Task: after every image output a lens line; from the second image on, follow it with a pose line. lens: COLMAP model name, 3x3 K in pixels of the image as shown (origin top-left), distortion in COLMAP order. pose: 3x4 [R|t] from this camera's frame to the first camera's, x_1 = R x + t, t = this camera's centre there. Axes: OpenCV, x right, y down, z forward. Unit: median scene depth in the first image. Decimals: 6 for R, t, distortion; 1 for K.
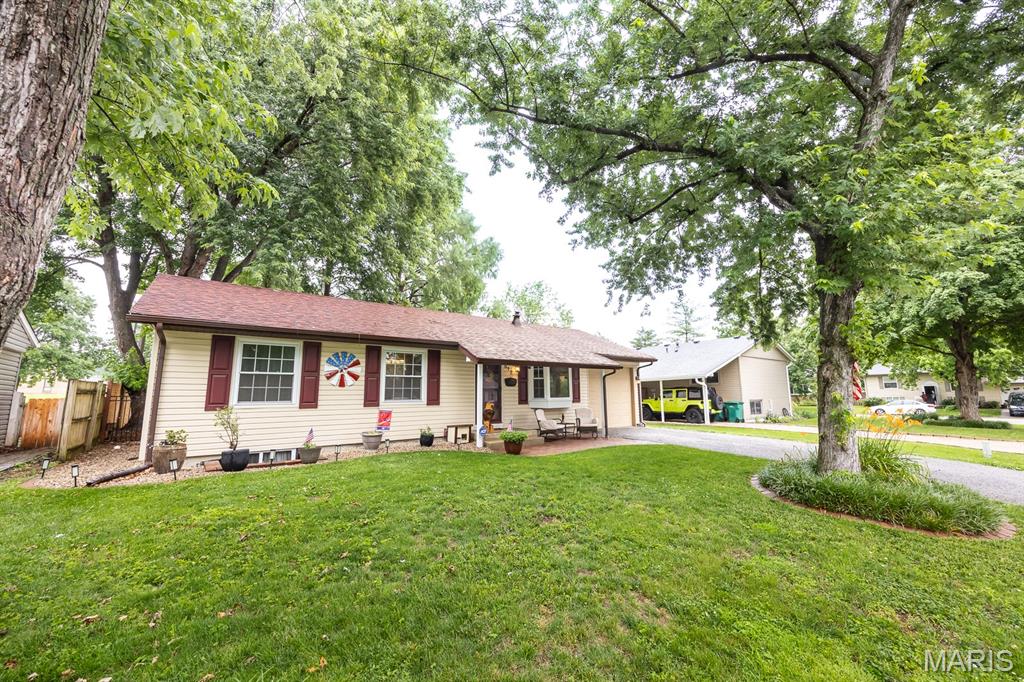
lens RADIAL K [[407.6, 0, 517.3], [0, 407.6, 339.4], [0, 0, 1]] dist [-0.001103, 0.000042]
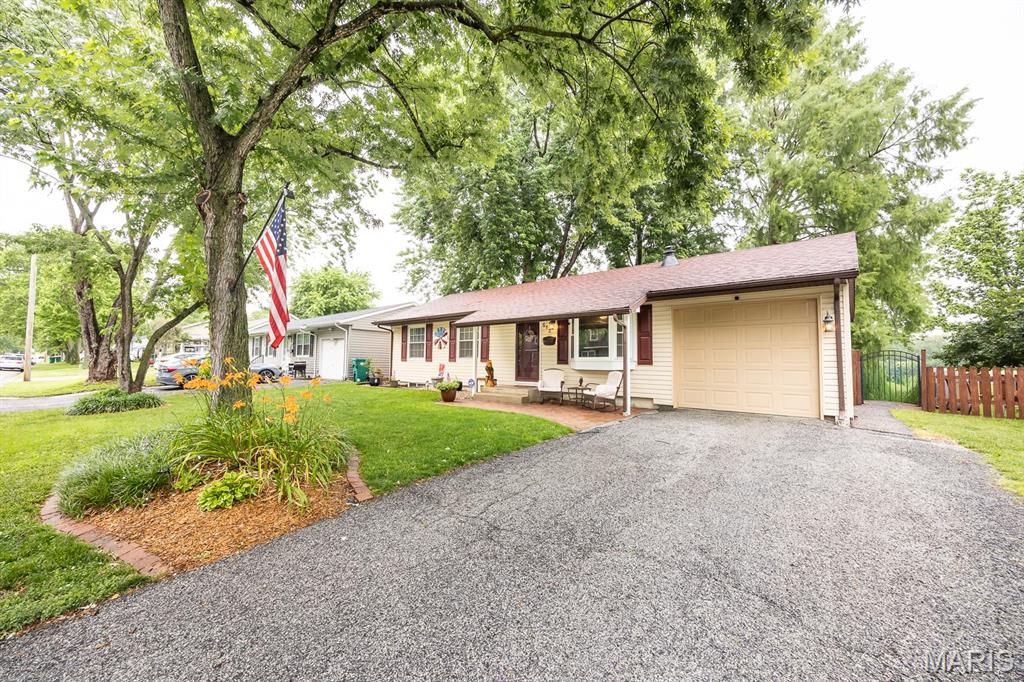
lens RADIAL K [[407.6, 0, 517.3], [0, 407.6, 339.4], [0, 0, 1]] dist [-0.001103, 0.000042]
pose [[0.199229, -0.031998, -0.979430, 0.929487], [0.136419, 0.990641, -0.004615, 0.096469], [0.970411, -0.132693, 0.201730, 0.737266]]
